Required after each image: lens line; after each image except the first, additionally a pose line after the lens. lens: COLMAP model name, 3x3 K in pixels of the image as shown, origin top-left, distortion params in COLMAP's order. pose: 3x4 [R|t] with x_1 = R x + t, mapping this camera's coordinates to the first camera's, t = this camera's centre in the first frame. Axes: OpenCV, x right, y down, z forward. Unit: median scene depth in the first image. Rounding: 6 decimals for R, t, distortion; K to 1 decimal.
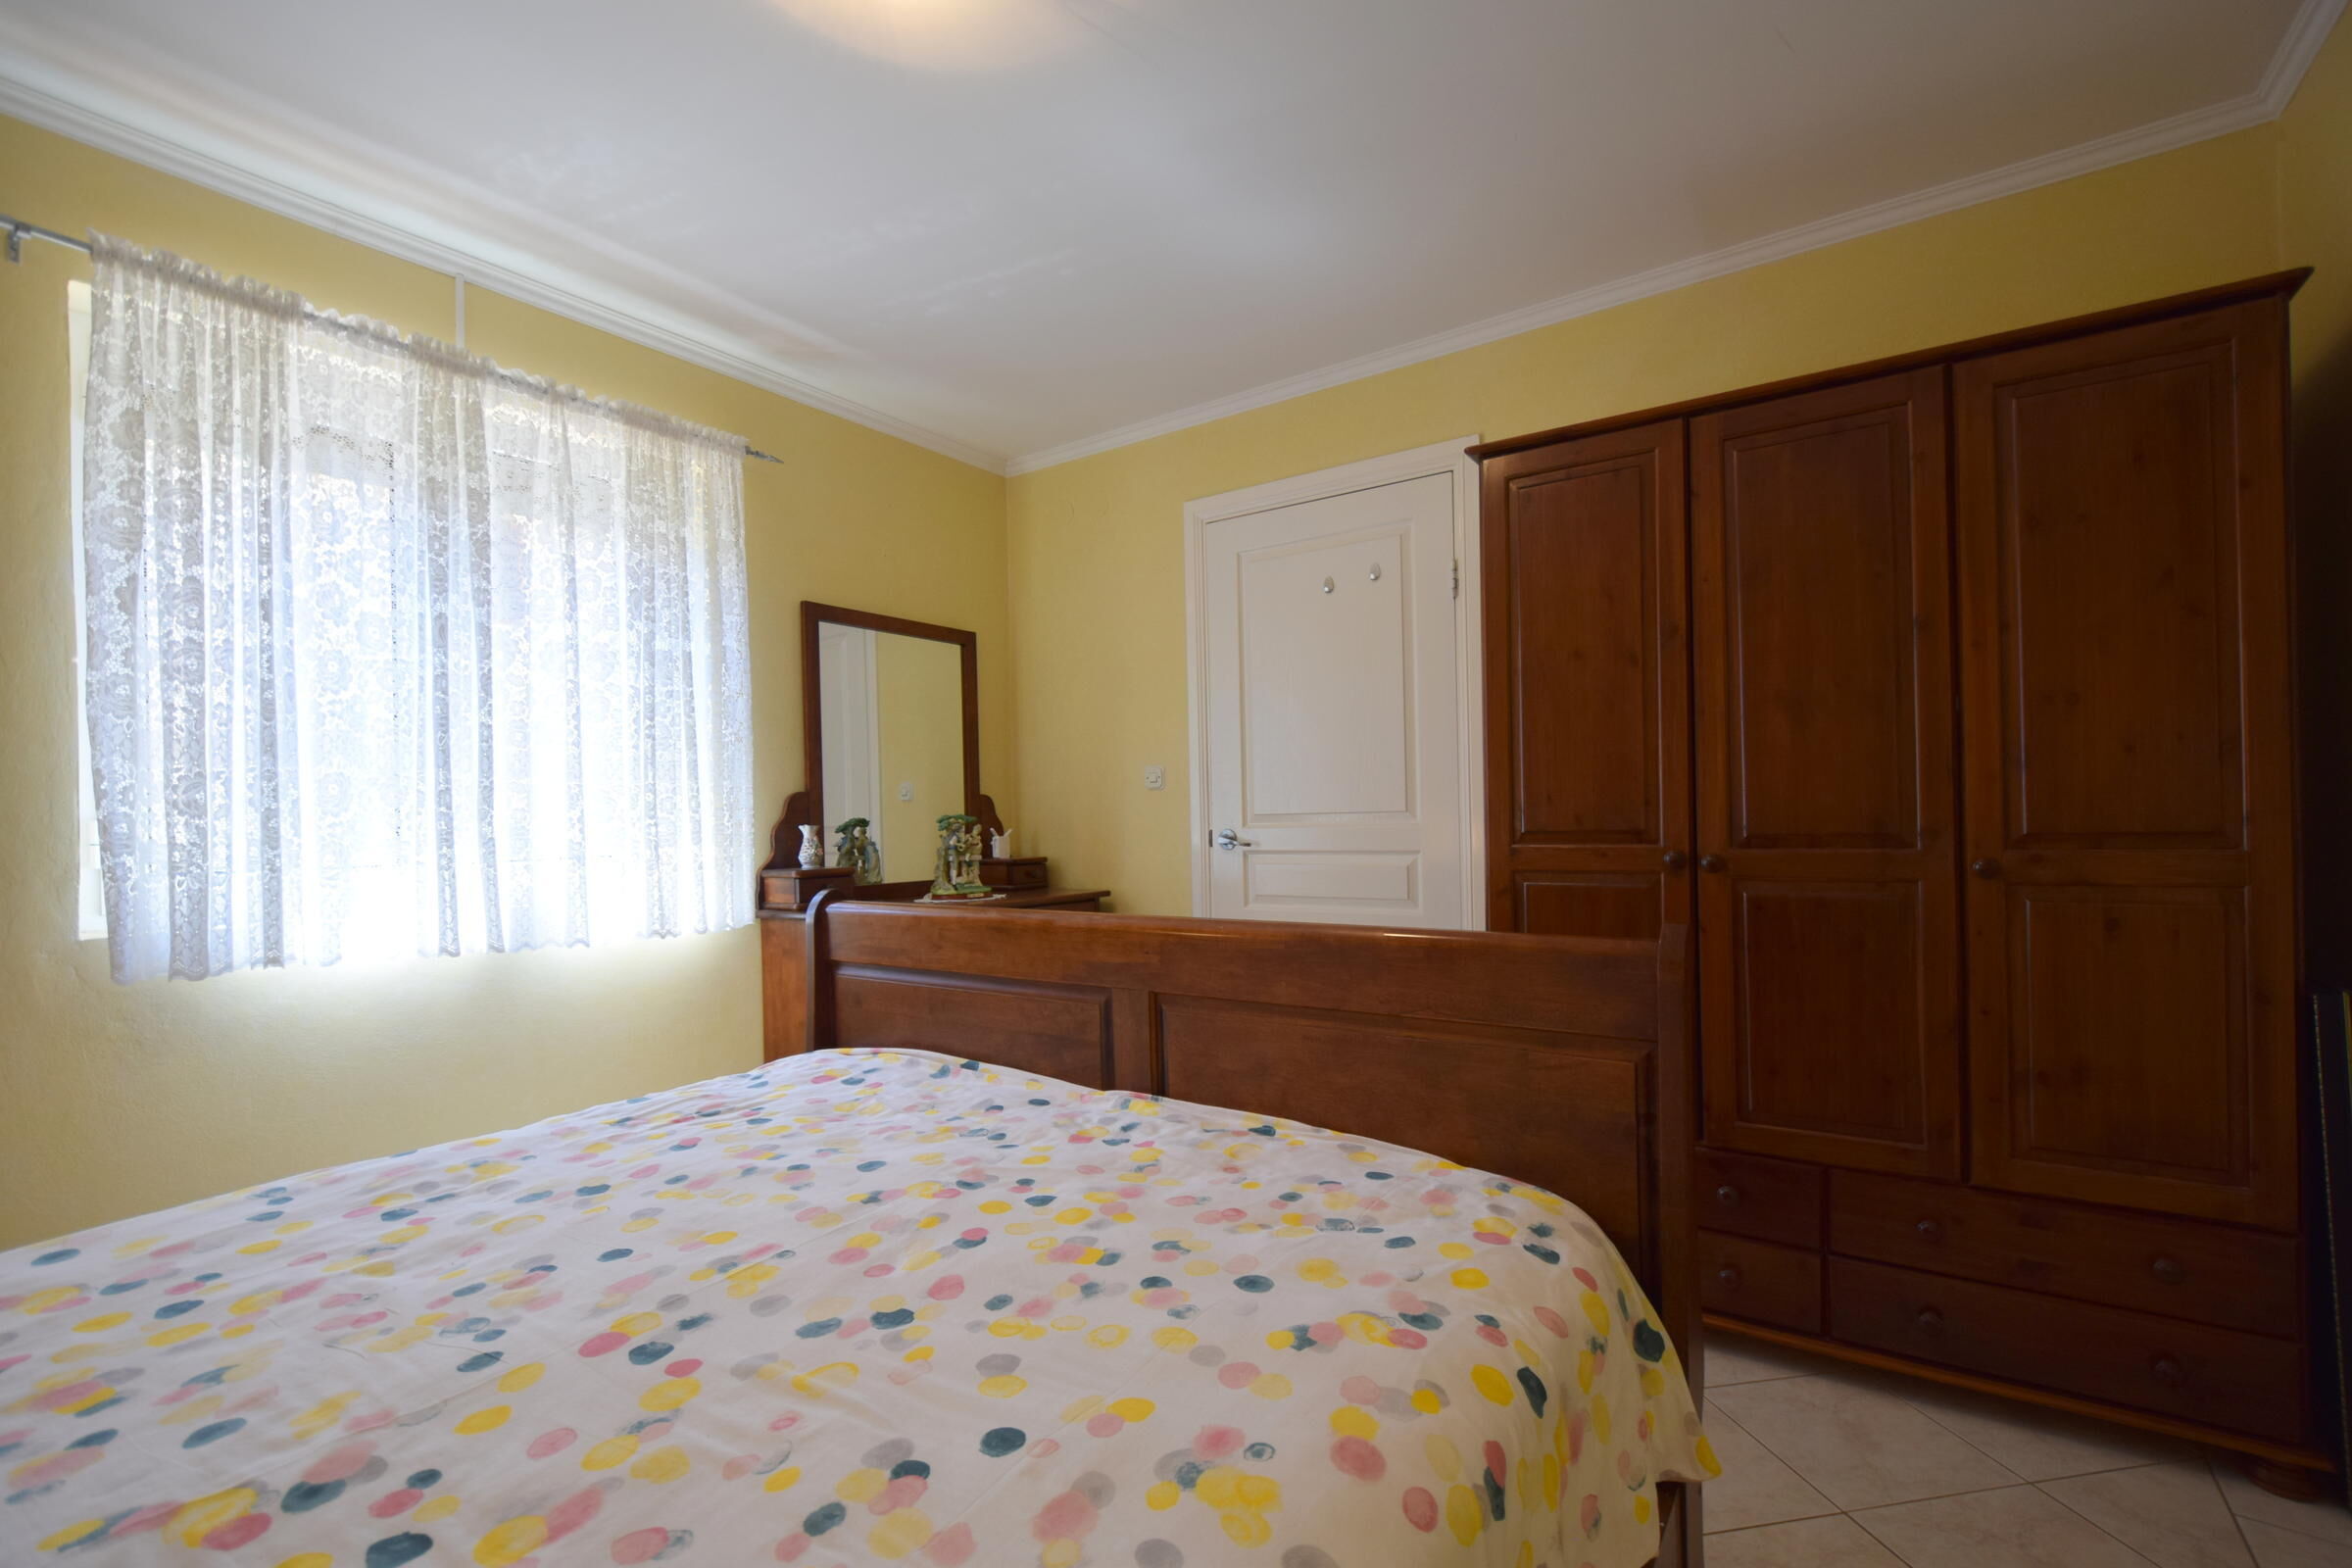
lens RADIAL K [[1021.9, 0, 1182.5], [0, 1021.9, 819.3], [0, 0, 1]] dist [0.010060, -0.010099]
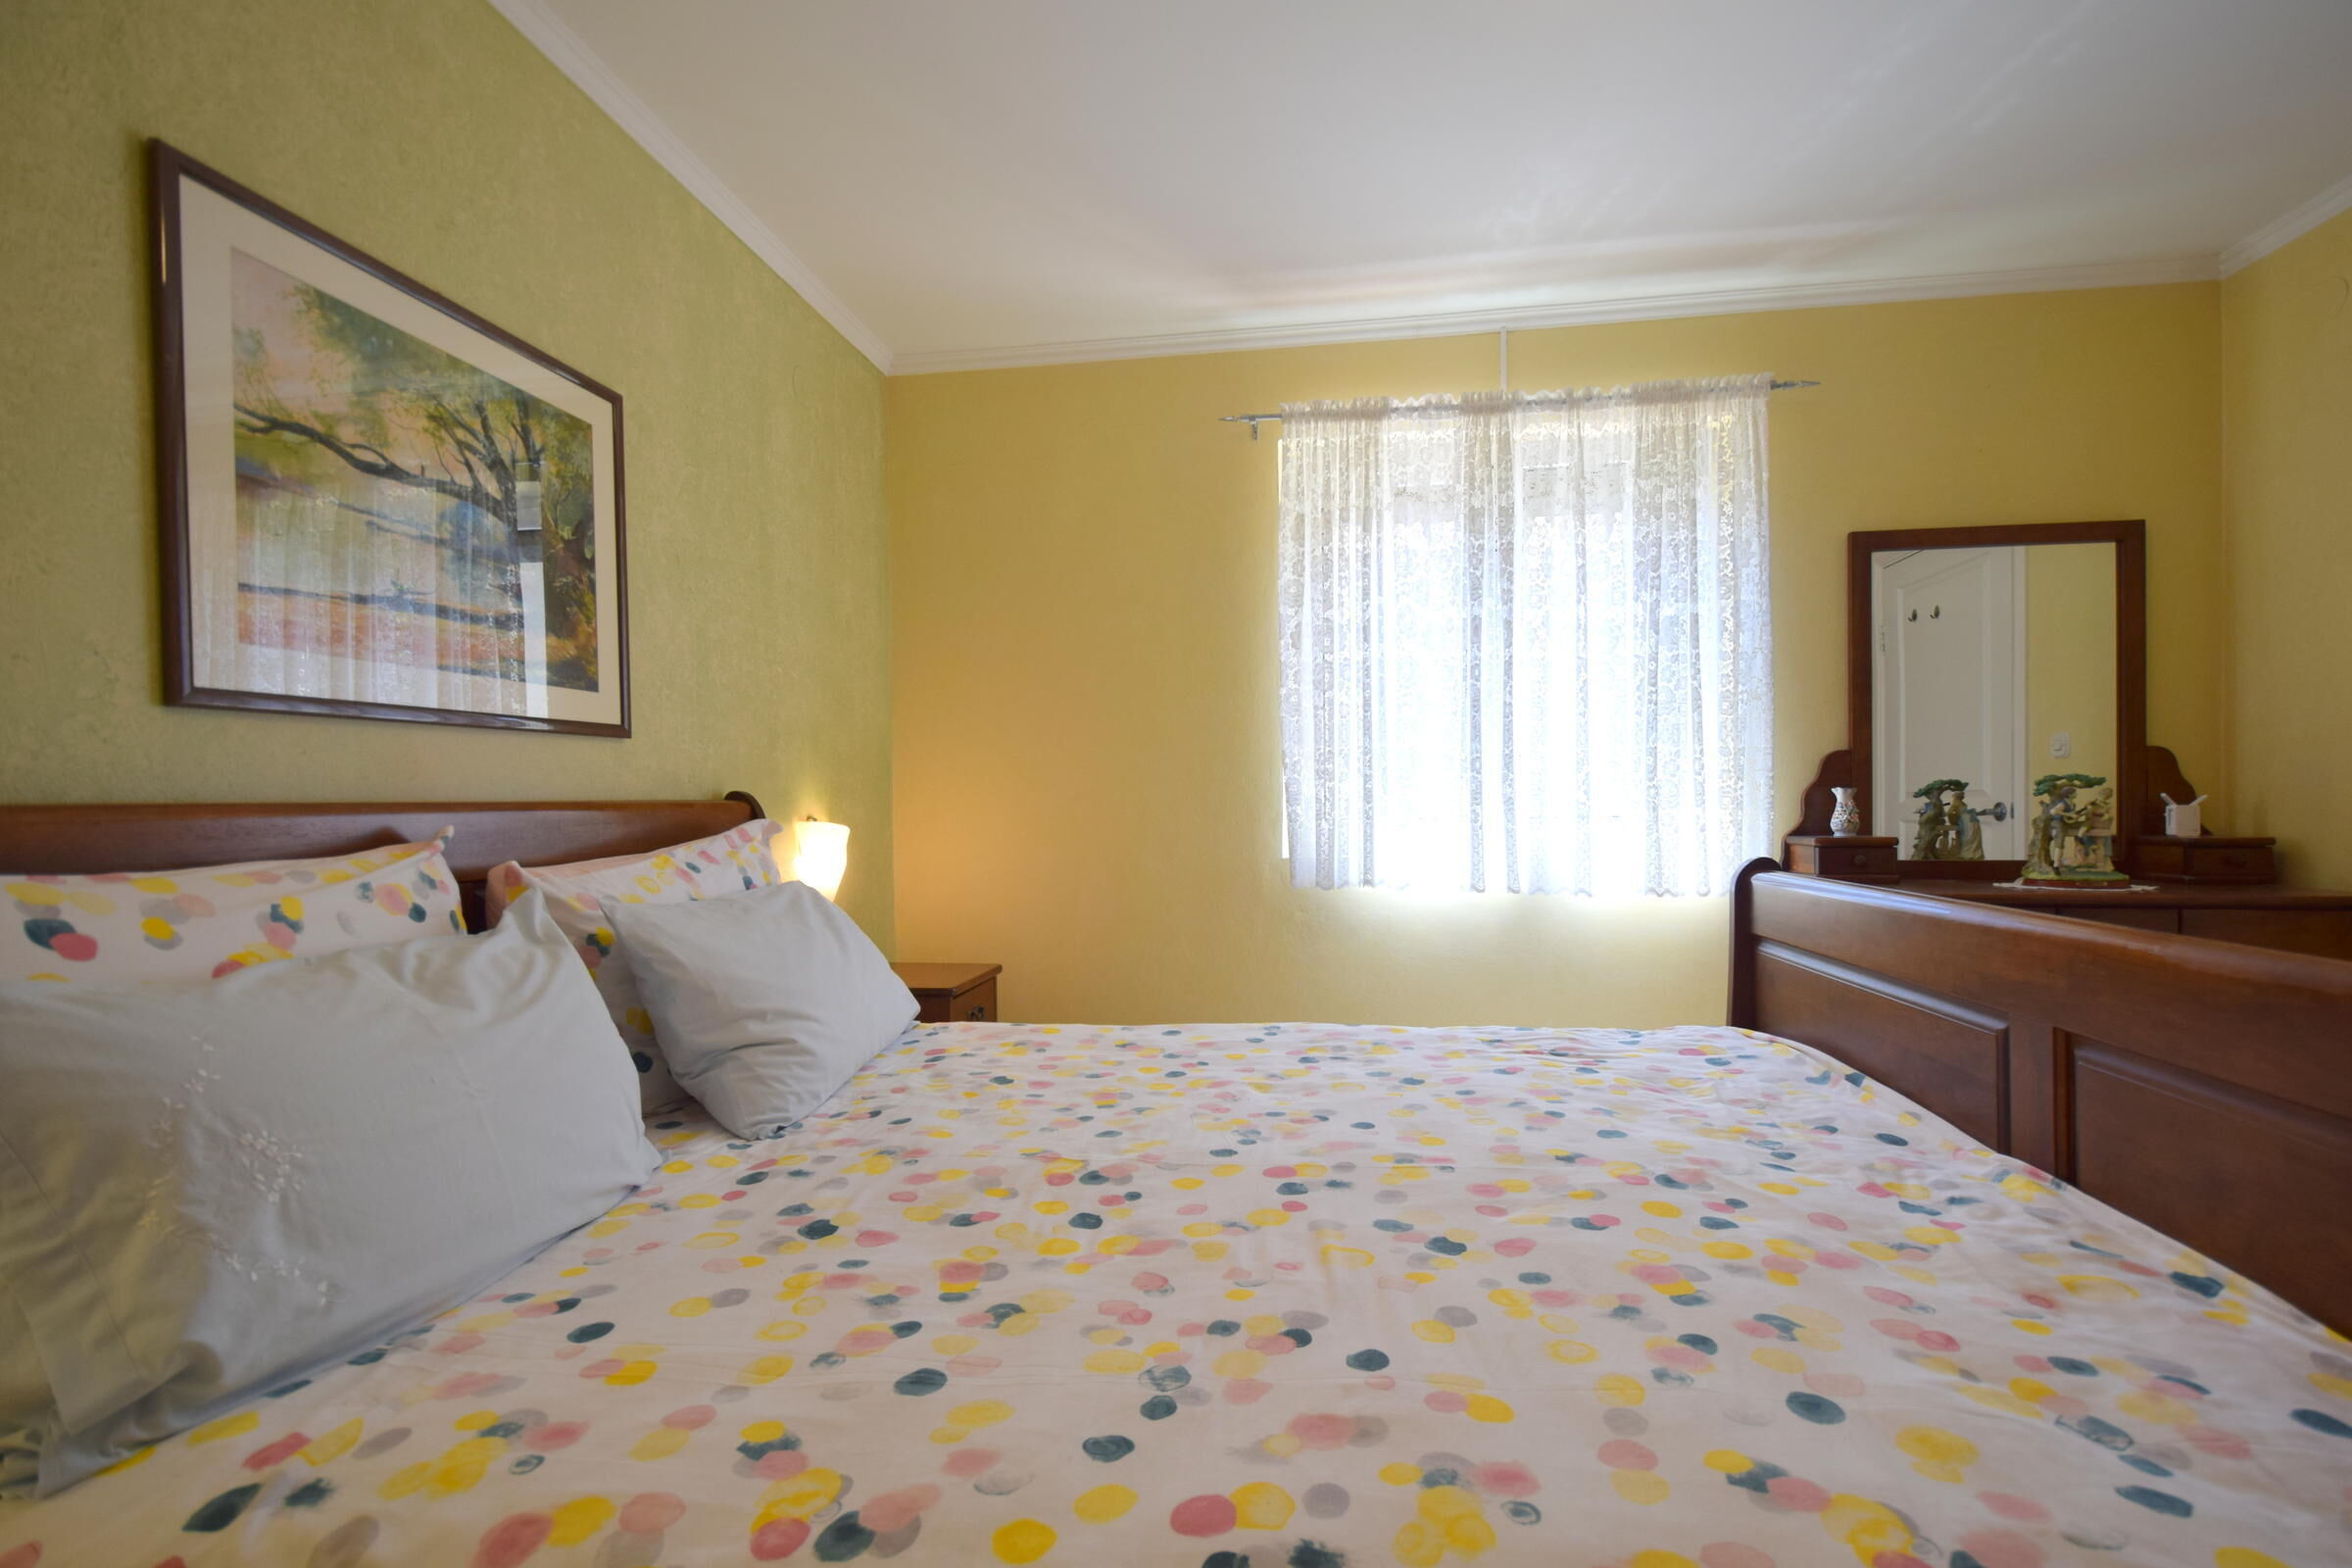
lens RADIAL K [[1021.9, 0, 1182.5], [0, 1021.9, 819.3], [0, 0, 1]] dist [0.010060, -0.010099]
pose [[0.448456, 0.030329, -0.893290, 0.252564], [0.001070, 0.999405, 0.034469, 0.002697], [0.893804, -0.016414, 0.448157, 0.134322]]
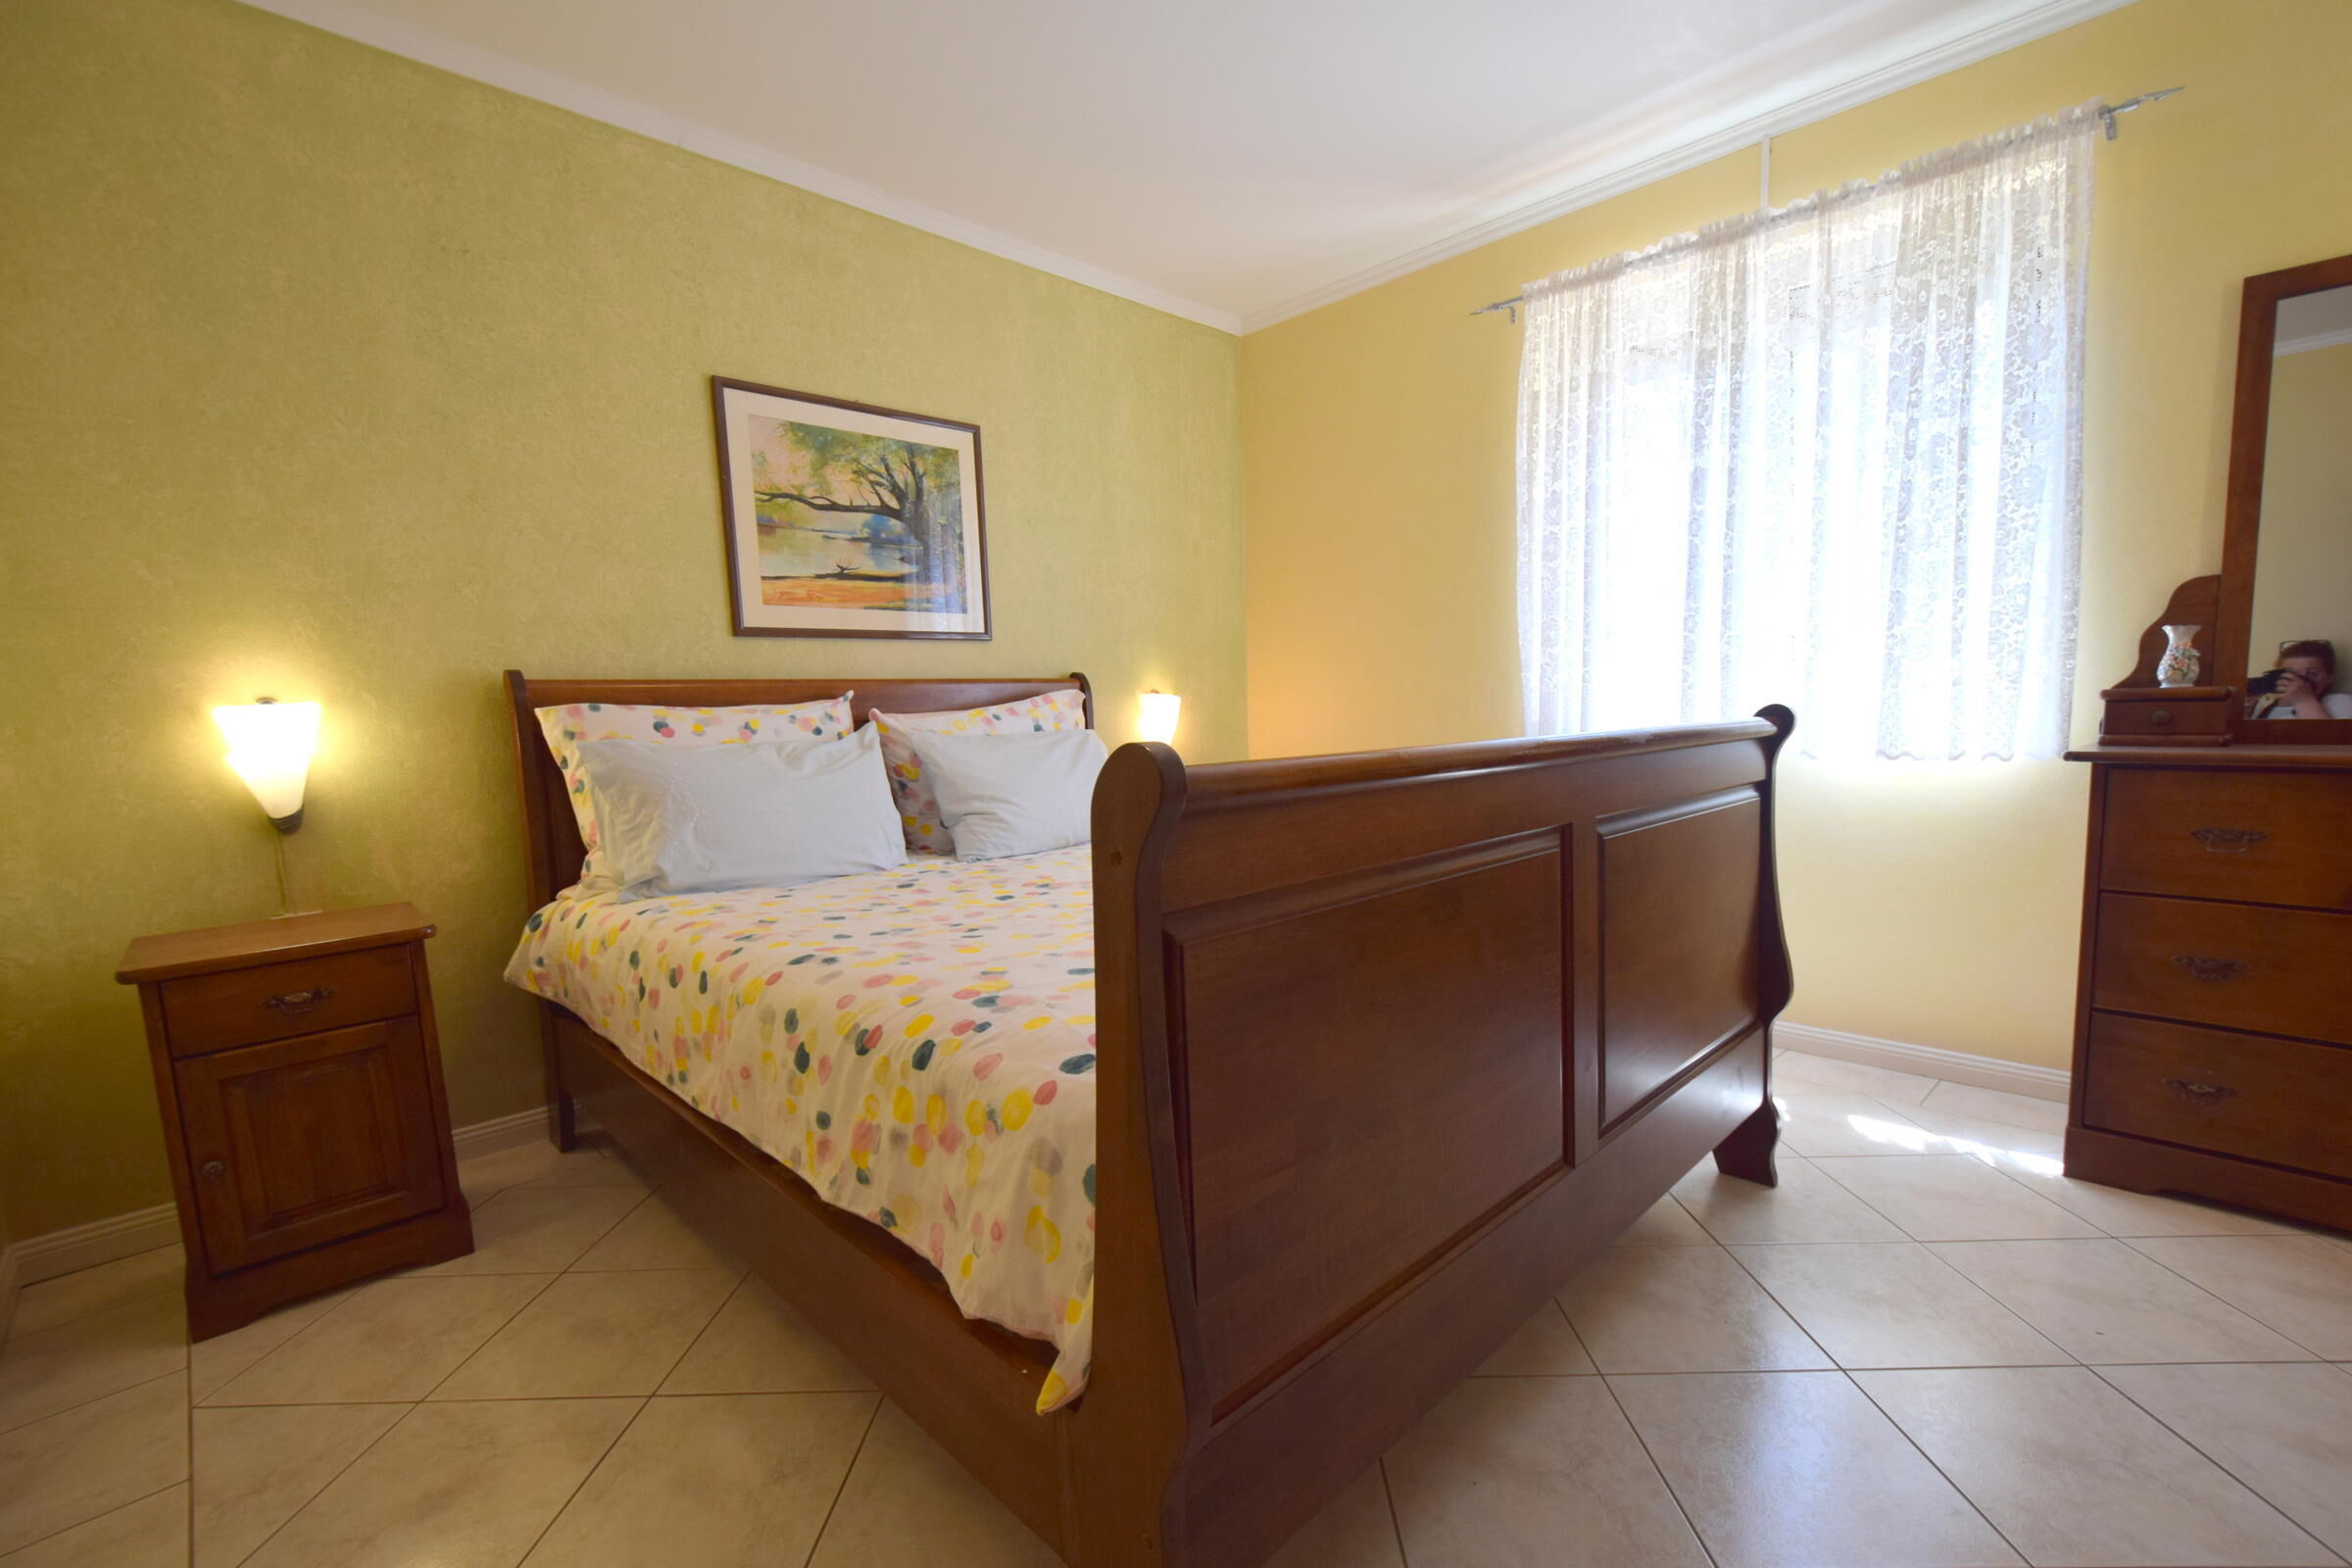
lens RADIAL K [[1021.9, 0, 1182.5], [0, 1021.9, 819.3], [0, 0, 1]] dist [0.010060, -0.010099]
pose [[-0.187767, 0.132286, -0.973265, 0.671724], [0.030774, 0.991195, 0.128786, 0.038514], [0.981731, -0.005770, -0.190185, 0.690423]]
